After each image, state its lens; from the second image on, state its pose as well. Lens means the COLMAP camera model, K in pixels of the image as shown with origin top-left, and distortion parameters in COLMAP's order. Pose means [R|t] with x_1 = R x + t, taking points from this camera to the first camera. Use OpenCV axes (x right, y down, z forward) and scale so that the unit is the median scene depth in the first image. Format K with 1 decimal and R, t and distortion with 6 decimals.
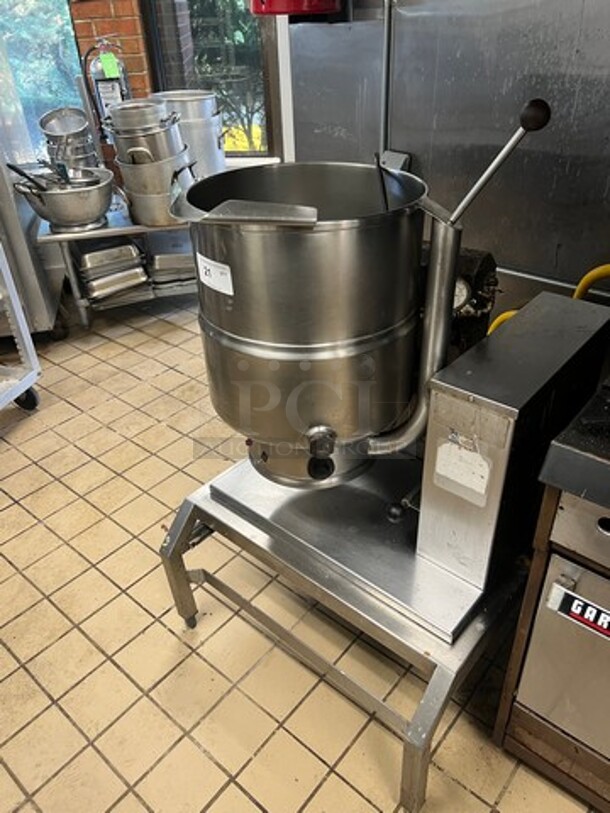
lens RADIAL K [[623.4, 0, 310.6], [0, 623.4, 408.8], [0, 0, 1]] dist [0.005770, -0.002861]
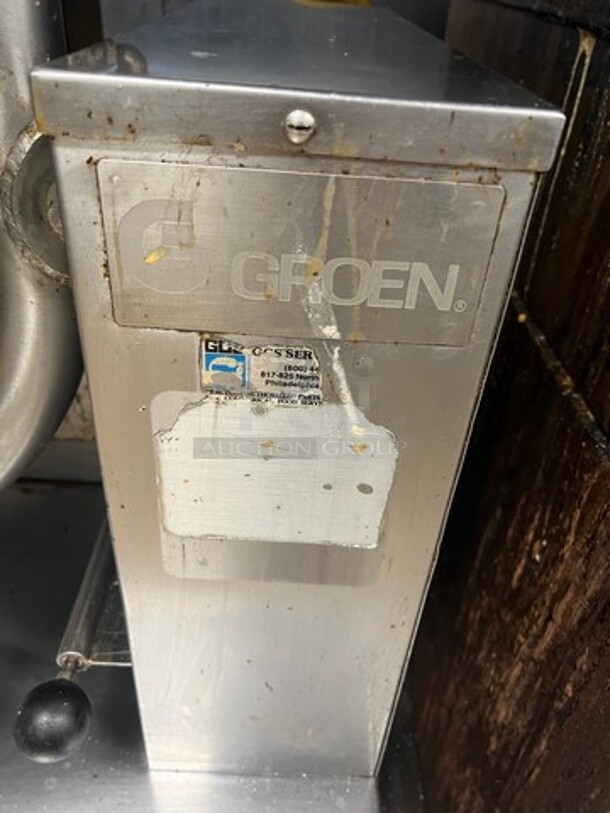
lens RADIAL K [[623.4, 0, 310.6], [0, 623.4, 408.8], [0, 0, 1]] dist [0.005770, -0.002861]
pose [[0.749491, -0.320175, 0.579441, 0.092524], [0.287382, 0.945852, 0.150919, 0.025547], [-0.596385, 0.053408, 0.800920, 0.618607]]
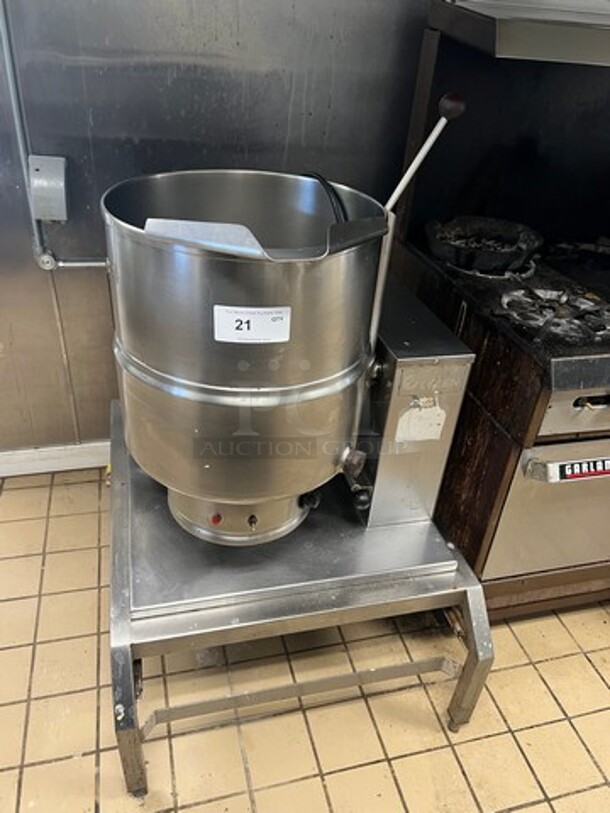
lens RADIAL K [[623.4, 0, 310.6], [0, 623.4, 408.8], [0, 0, 1]] dist [0.005770, -0.002861]
pose [[0.560437, -0.388479, 0.731433, -0.527171], [0.370206, 0.907527, 0.198347, -0.178553], [-0.740849, 0.159620, 0.652429, 0.320593]]
